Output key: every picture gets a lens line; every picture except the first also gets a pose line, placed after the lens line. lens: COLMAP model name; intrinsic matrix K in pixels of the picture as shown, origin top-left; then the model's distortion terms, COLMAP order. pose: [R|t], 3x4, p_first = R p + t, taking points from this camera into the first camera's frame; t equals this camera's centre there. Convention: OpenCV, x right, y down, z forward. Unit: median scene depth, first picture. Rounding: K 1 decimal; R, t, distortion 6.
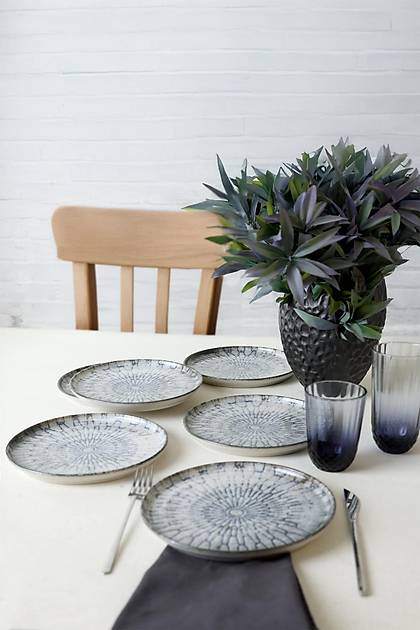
lens RADIAL K [[658.9, 0, 206.8], [0, 658.9, 314.4], [0, 0, 1]] dist [0.010913, 0.000000]
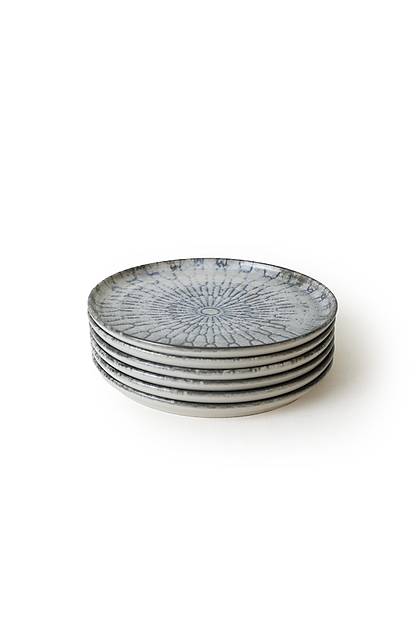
lens RADIAL K [[653.4, 0, 211.4], [0, 653.4, 315.4], [0, 0, 1]] dist [-0.016939, 0.000000]
pose [[0.998257, 0.058610, -0.006973, 0.050114], [-0.055907, 0.976811, 0.206674, 0.138548], [0.018924, -0.205924, 0.978385, 0.225889]]
